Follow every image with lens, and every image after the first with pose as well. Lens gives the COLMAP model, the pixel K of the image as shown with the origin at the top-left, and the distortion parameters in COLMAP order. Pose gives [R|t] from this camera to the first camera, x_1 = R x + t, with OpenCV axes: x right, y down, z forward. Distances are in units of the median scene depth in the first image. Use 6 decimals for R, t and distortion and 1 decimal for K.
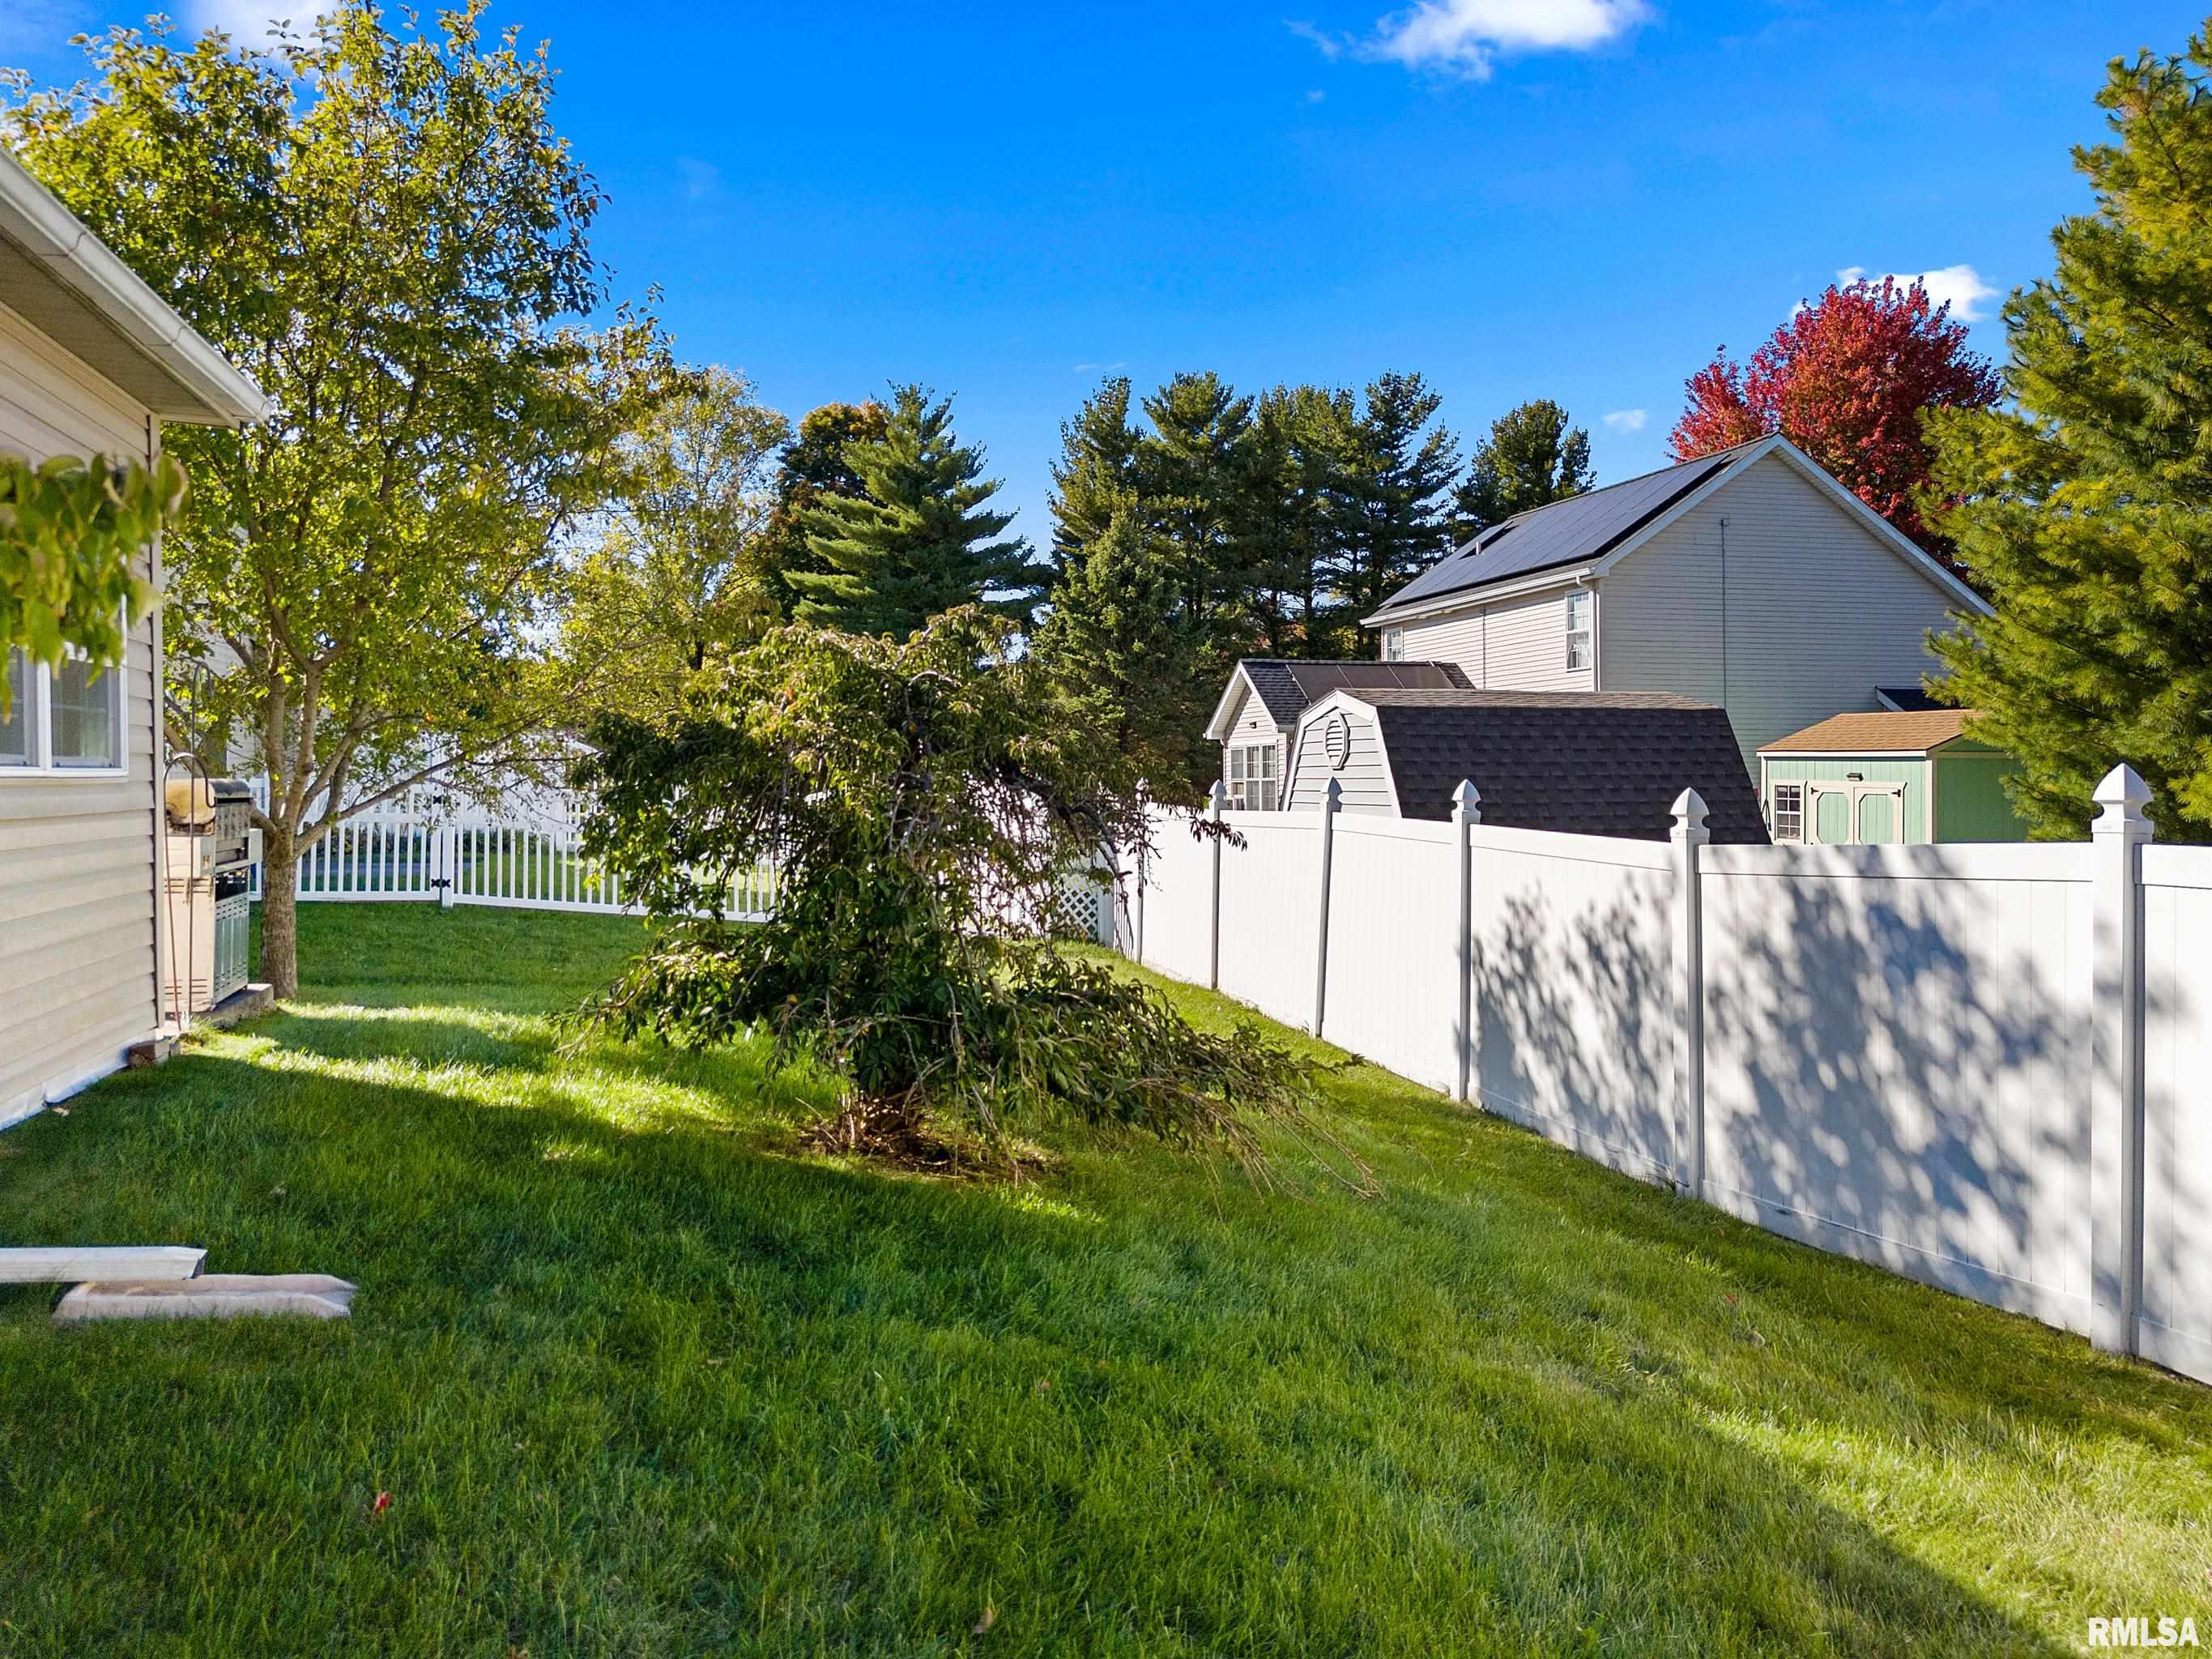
lens RADIAL K [[1659.6, 0, 1106.0], [0, 1659.6, 829.5], [0, 0, 1]] dist [0.089529, -0.100273]
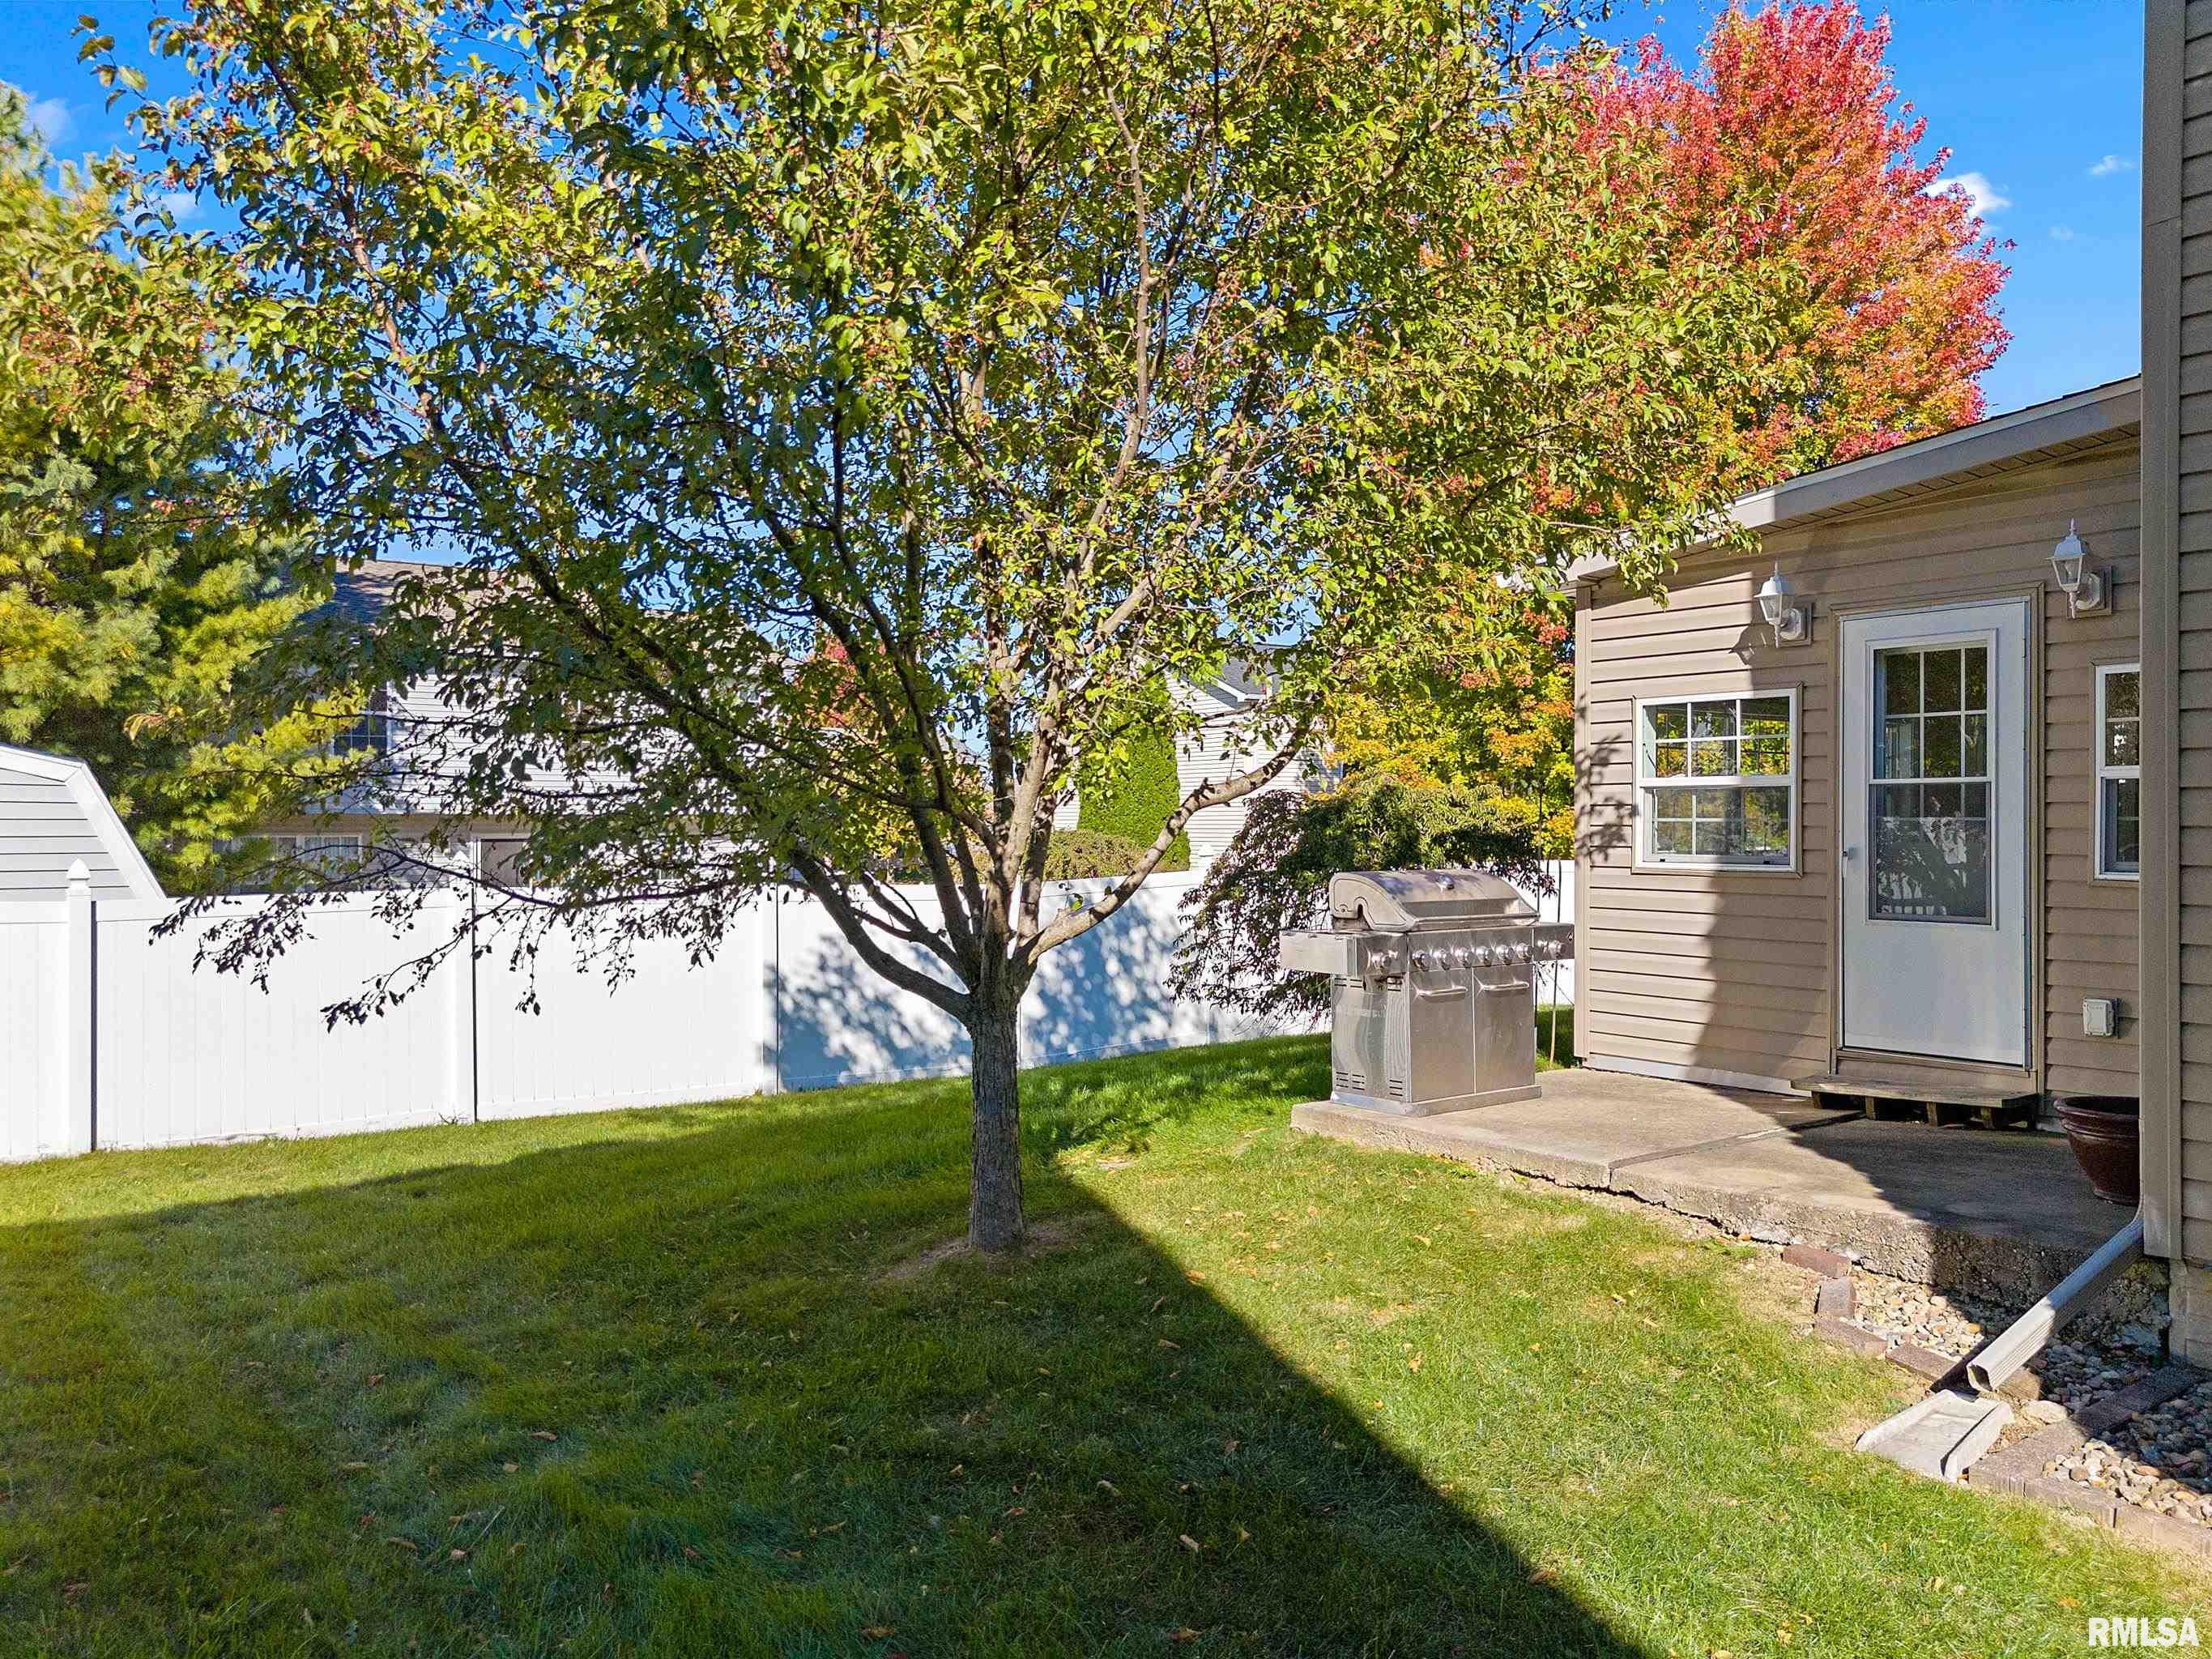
lens RADIAL K [[1659.6, 0, 1106.0], [0, 1659.6, 829.5], [0, 0, 1]] dist [0.089529, -0.100273]
pose [[-0.334741, -0.014810, 0.942194, -1.213371], [0.027024, 0.999314, 0.025309, -0.080745], [-0.941923, 0.033934, -0.334111, 1.277281]]
